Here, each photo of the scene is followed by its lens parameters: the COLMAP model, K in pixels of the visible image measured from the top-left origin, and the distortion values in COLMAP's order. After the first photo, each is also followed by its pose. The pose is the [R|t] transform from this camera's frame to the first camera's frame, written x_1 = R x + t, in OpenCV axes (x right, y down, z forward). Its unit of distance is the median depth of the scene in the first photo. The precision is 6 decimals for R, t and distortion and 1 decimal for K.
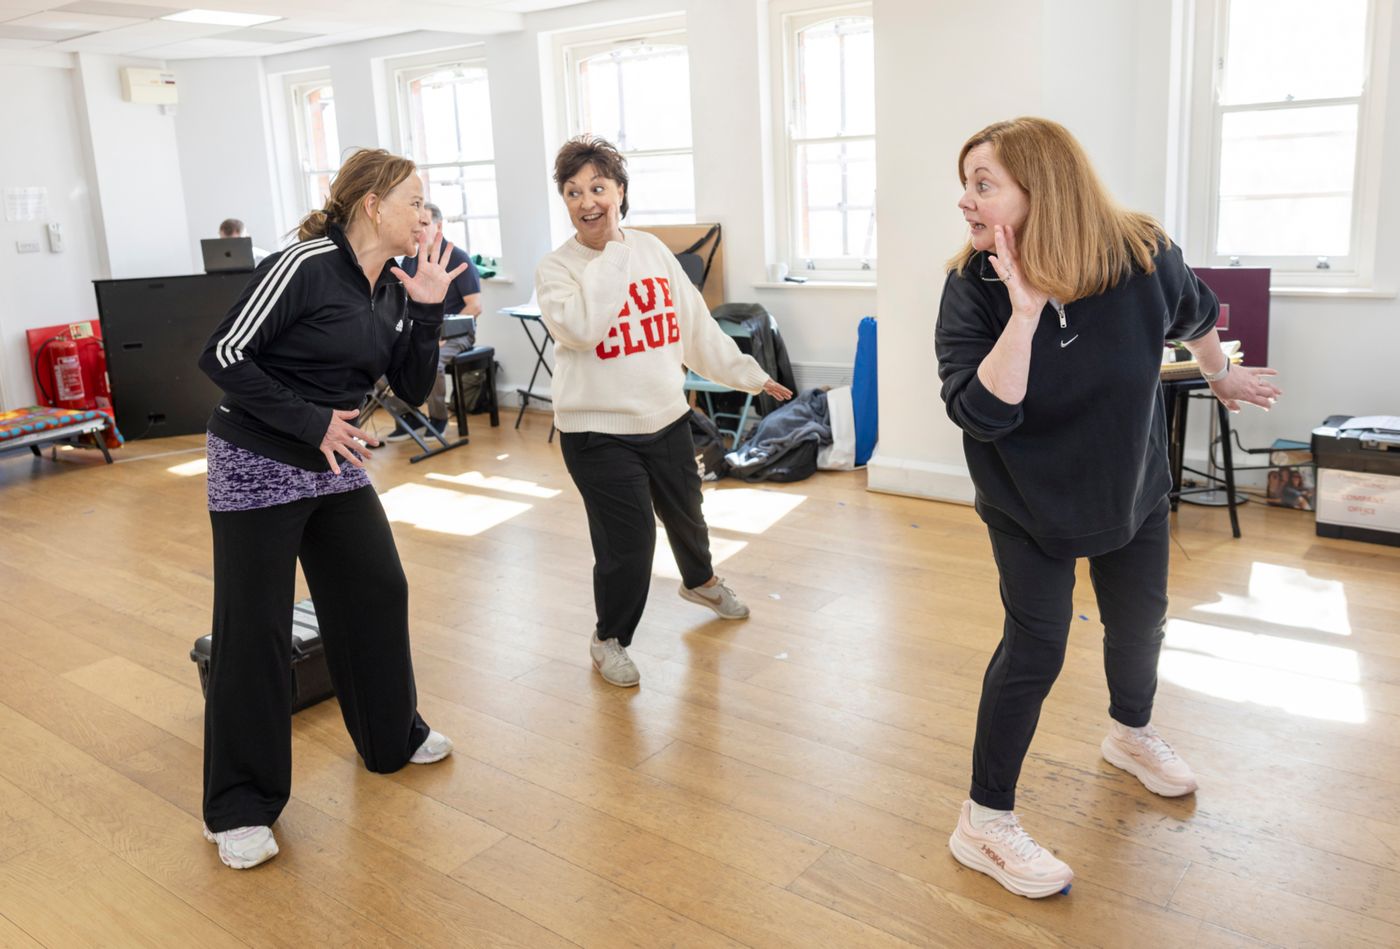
lens RADIAL K [[1144.4, 0, 701.6], [0, 1144.4, 410.0], [0, 0, 1]] dist [0.004341, 0.007860]
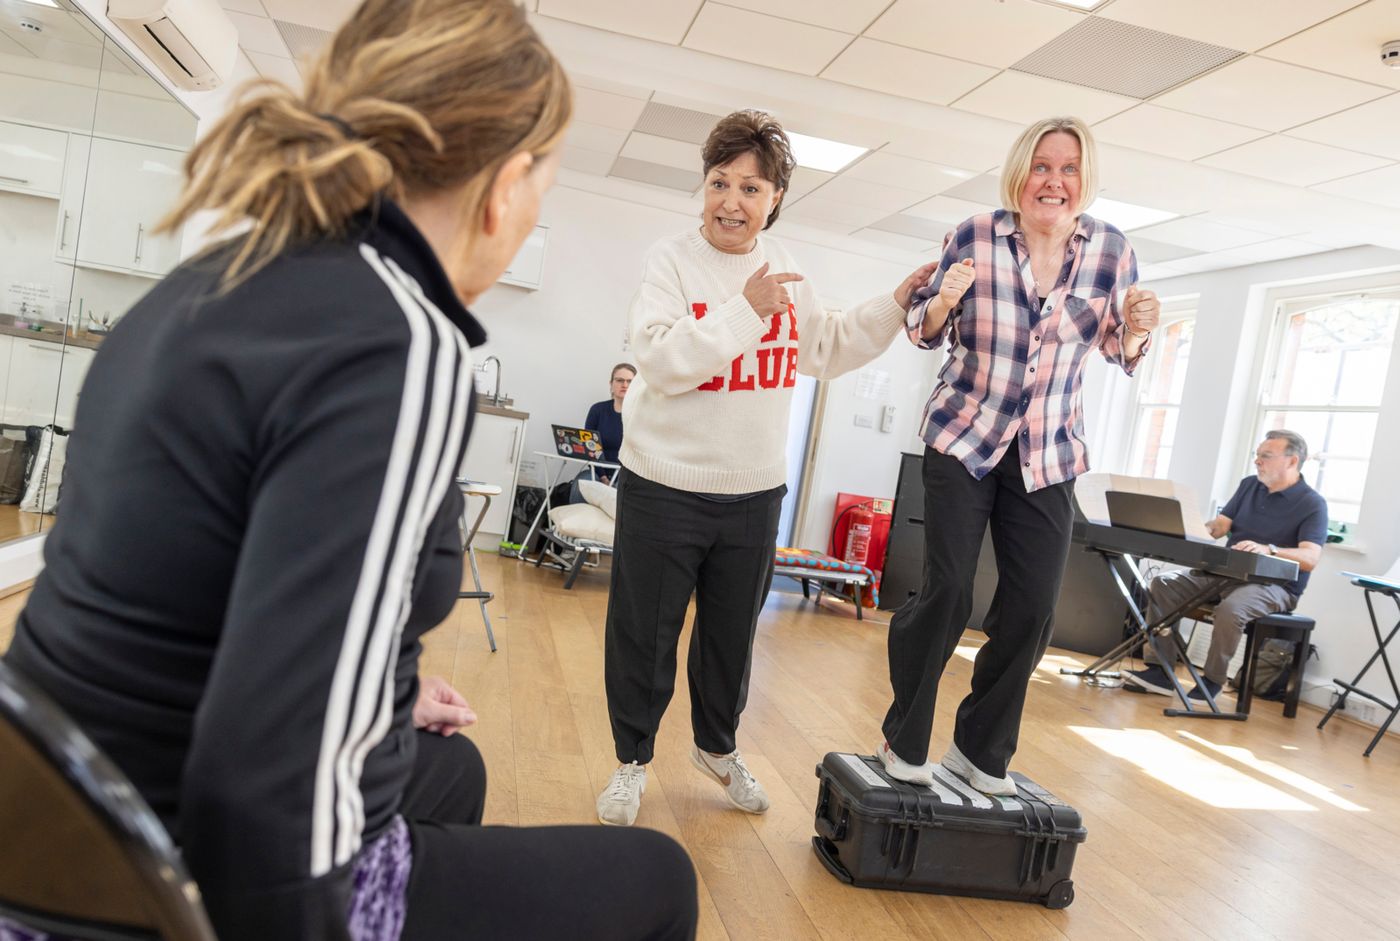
lens RADIAL K [[1110.3, 0, 651.5], [0, 1110.3, 478.3], [0, 0, 1]] dist [-0.002370, 0.008036]
pose [[0.716814, 0.198804, -0.668322, -0.018243], [-0.320200, 0.945304, -0.062236, 0.048414], [0.619394, 0.258608, 0.741264, 0.129880]]
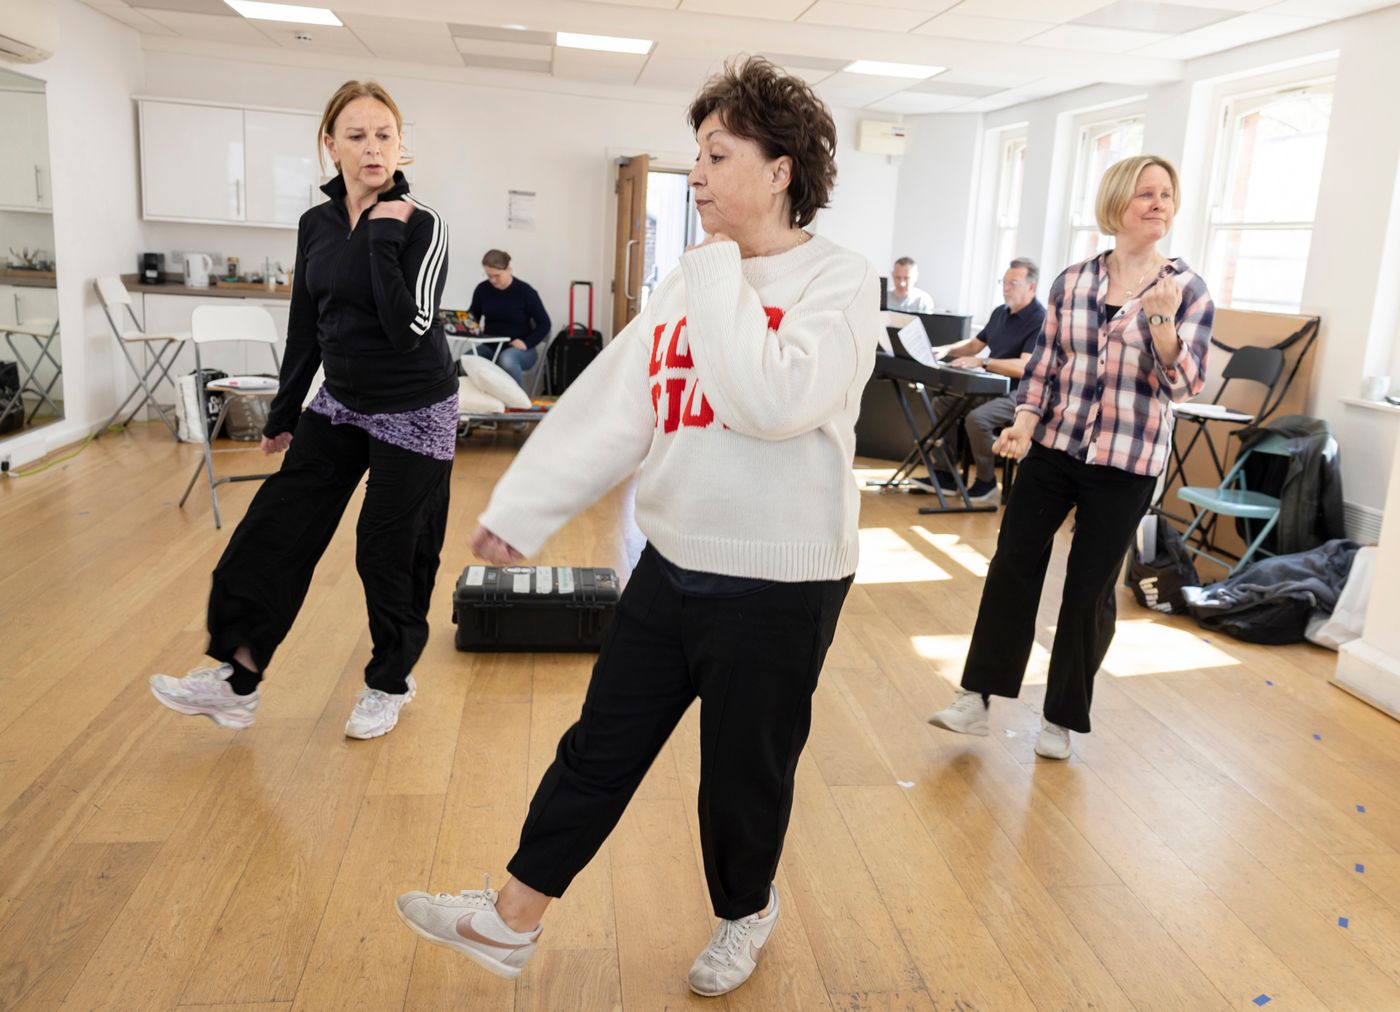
lens RADIAL K [[1137.4, 0, 702.8], [0, 1137.4, 483.2], [0, 0, 1]] dist [-0.003087, 0.004576]
pose [[0.727728, 0.224771, -0.647989, 0.227304], [-0.225581, 0.970652, 0.083355, -0.018396], [0.647707, 0.085514, 0.757075, 0.124965]]
